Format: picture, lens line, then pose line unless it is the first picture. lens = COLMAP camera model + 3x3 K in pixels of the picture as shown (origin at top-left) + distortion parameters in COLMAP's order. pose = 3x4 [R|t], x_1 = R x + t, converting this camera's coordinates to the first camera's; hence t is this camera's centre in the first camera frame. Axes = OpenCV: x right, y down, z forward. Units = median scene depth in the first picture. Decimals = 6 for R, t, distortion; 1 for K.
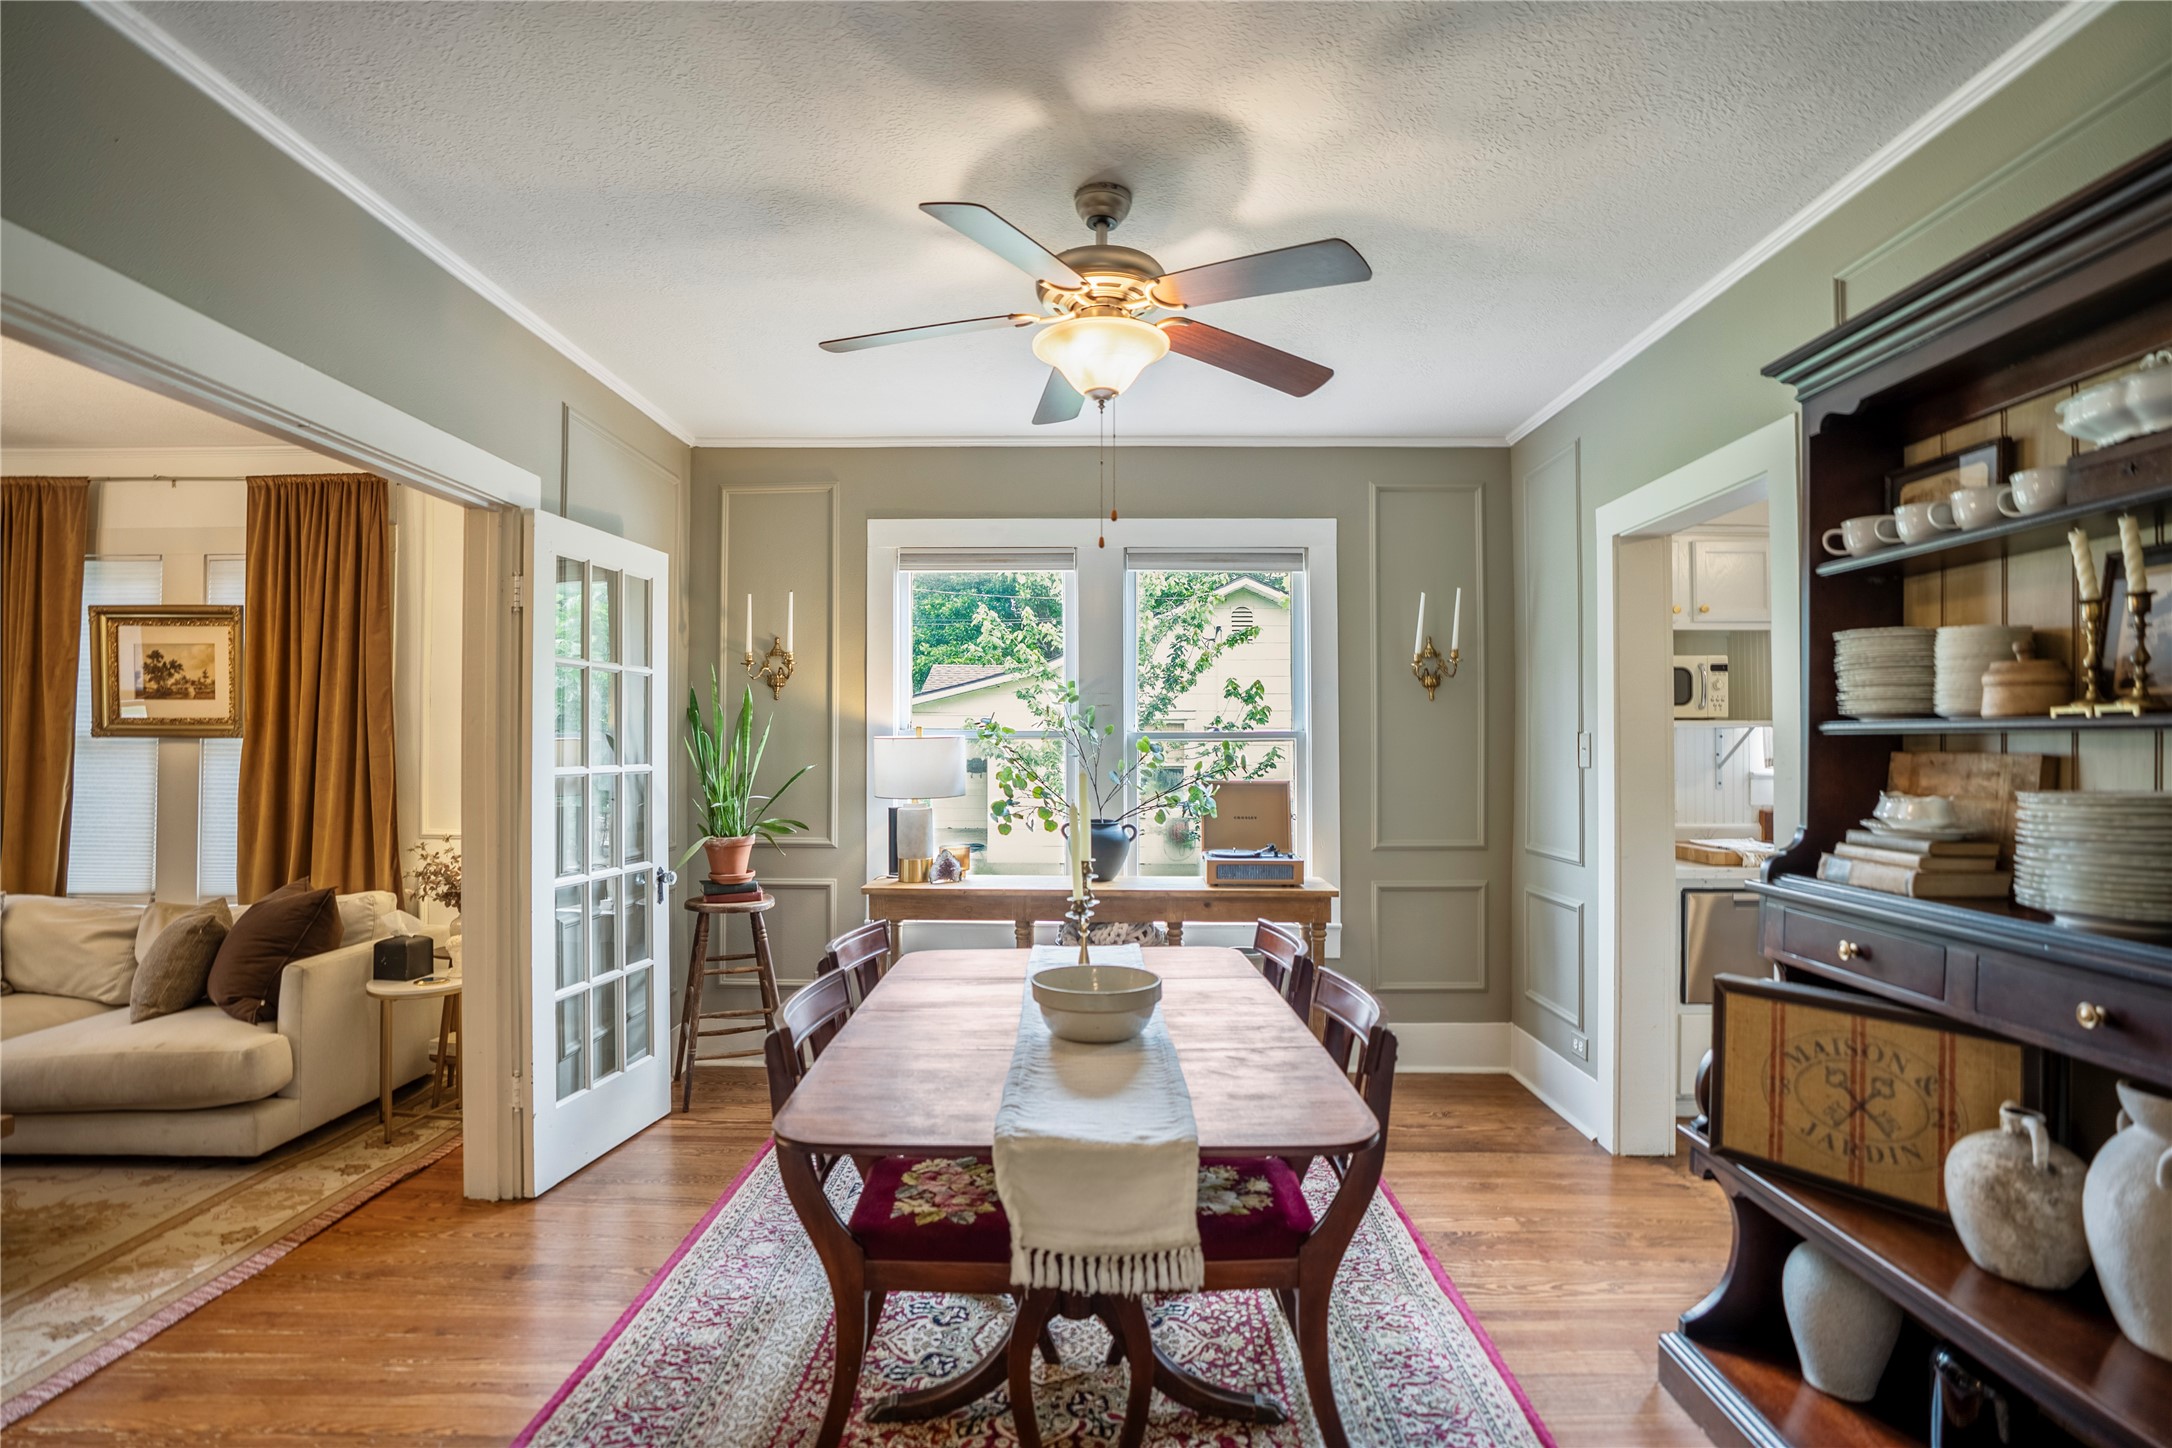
lens RADIAL K [[1053.5, 0, 1090.5], [0, 1053.5, 733.3], [0, 0, 1]] dist [-0.052968, 0.020745]
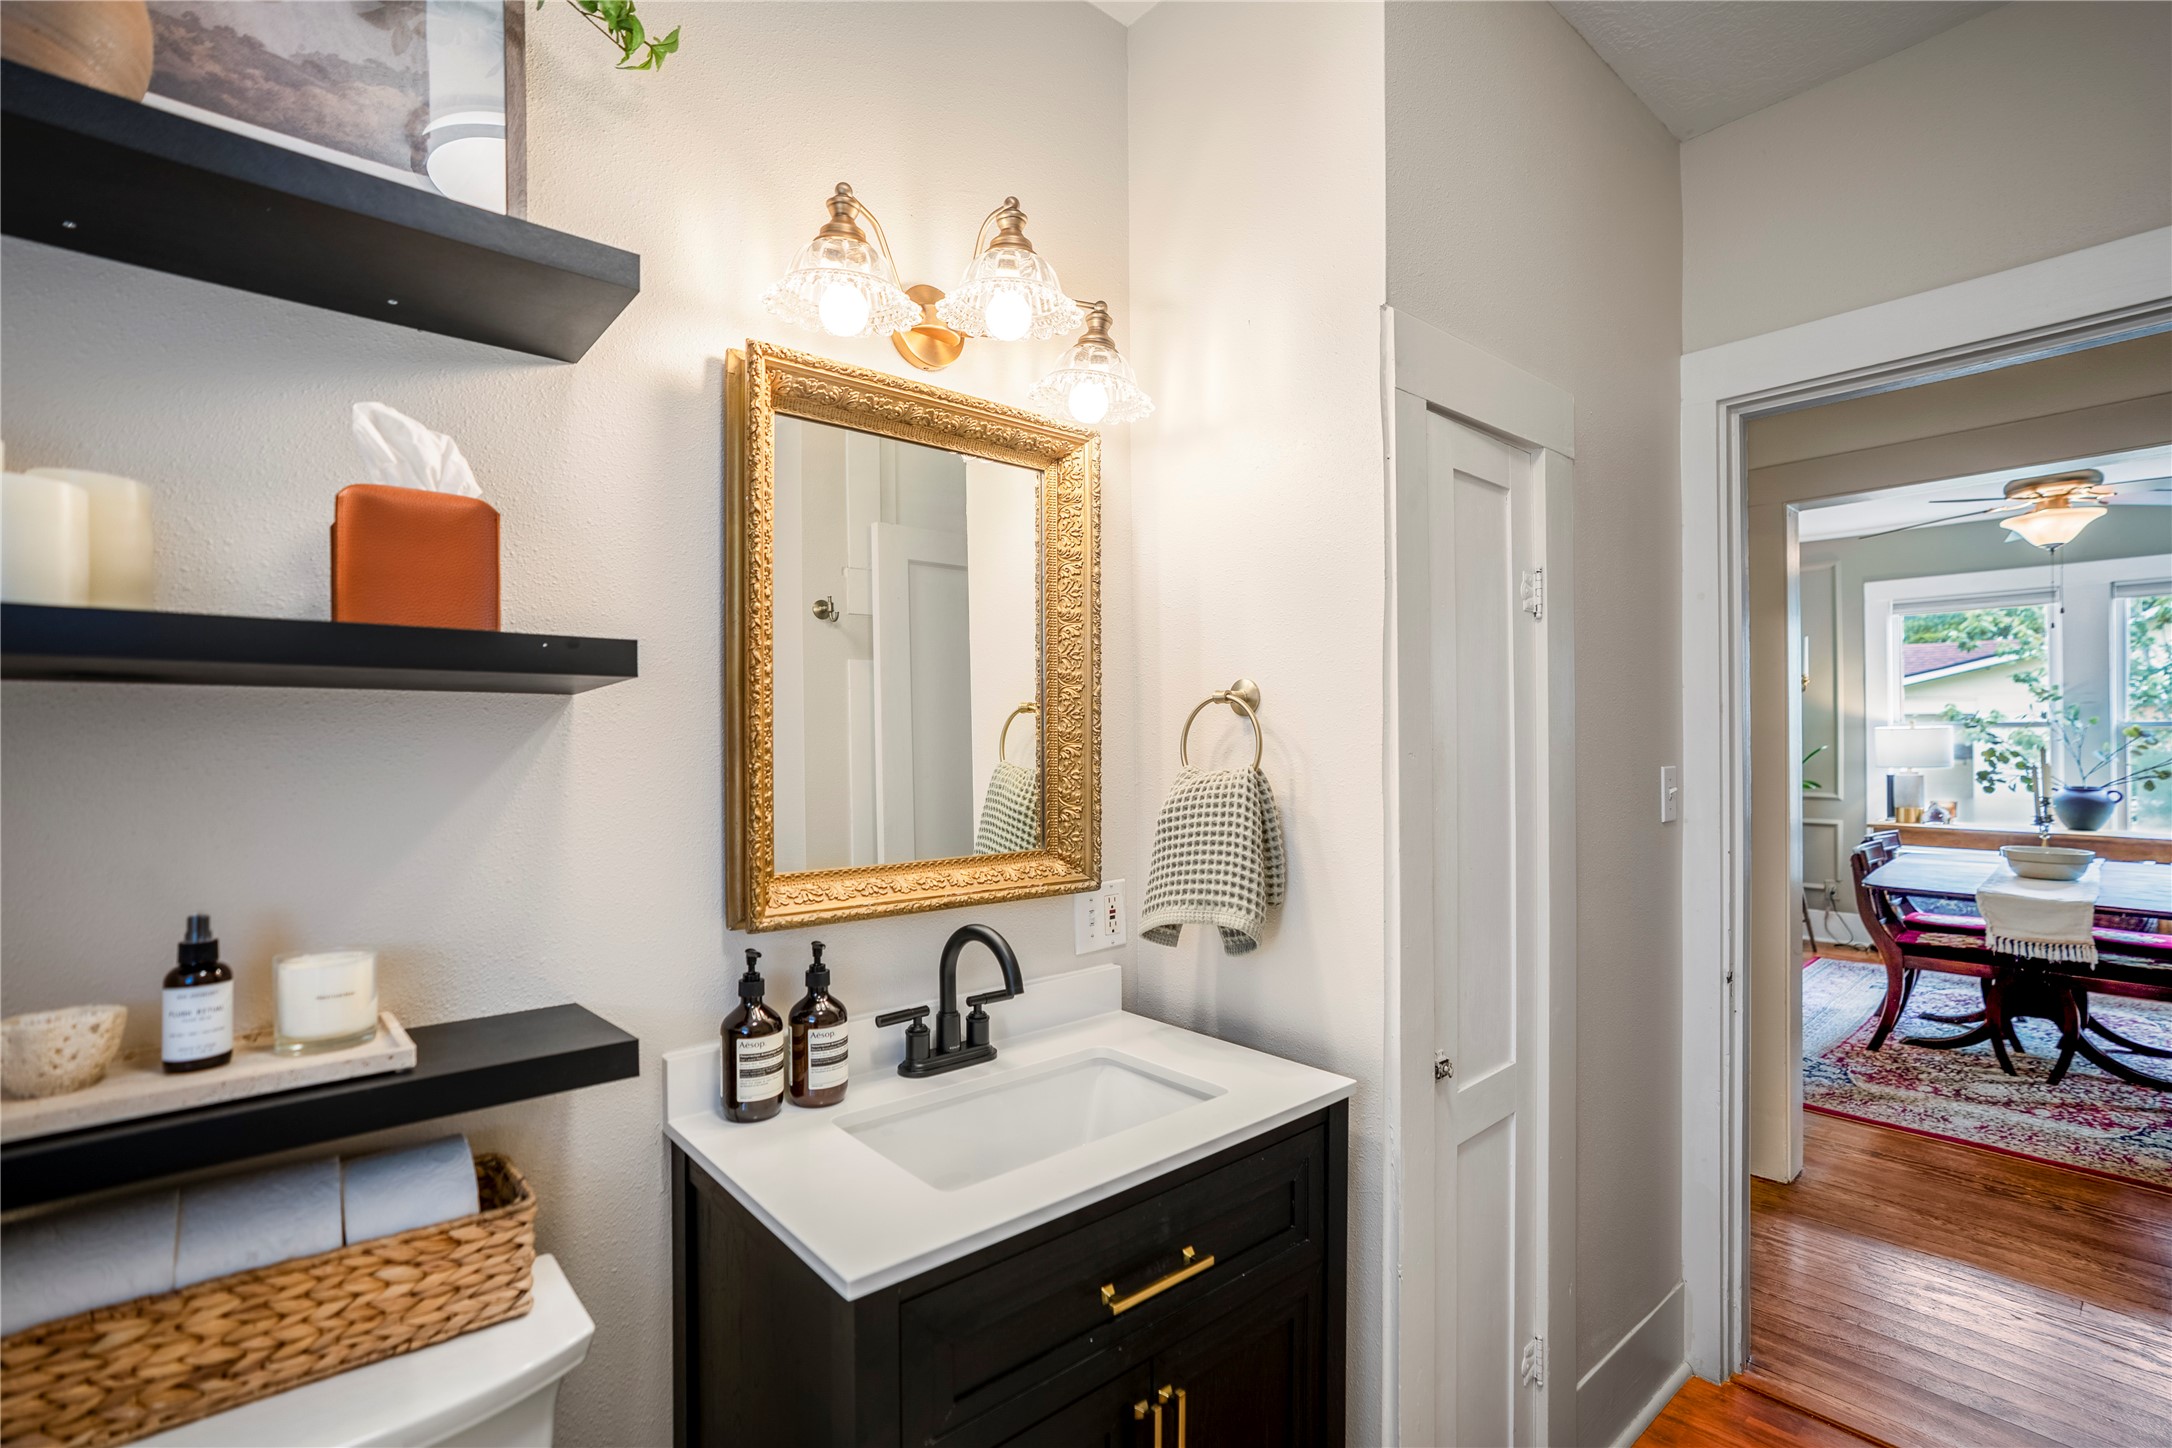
lens RADIAL K [[1006.9, 0, 1062.5], [0, 1006.9, 737.2], [0, 0, 1]] dist [-0.012085, 0.004253]
pose [[0.670107, -0.004852, -0.742249, 0.085587], [0.016210, 0.999836, 0.008099, -0.014452], [0.742087, -0.017459, 0.670076, -0.867784]]
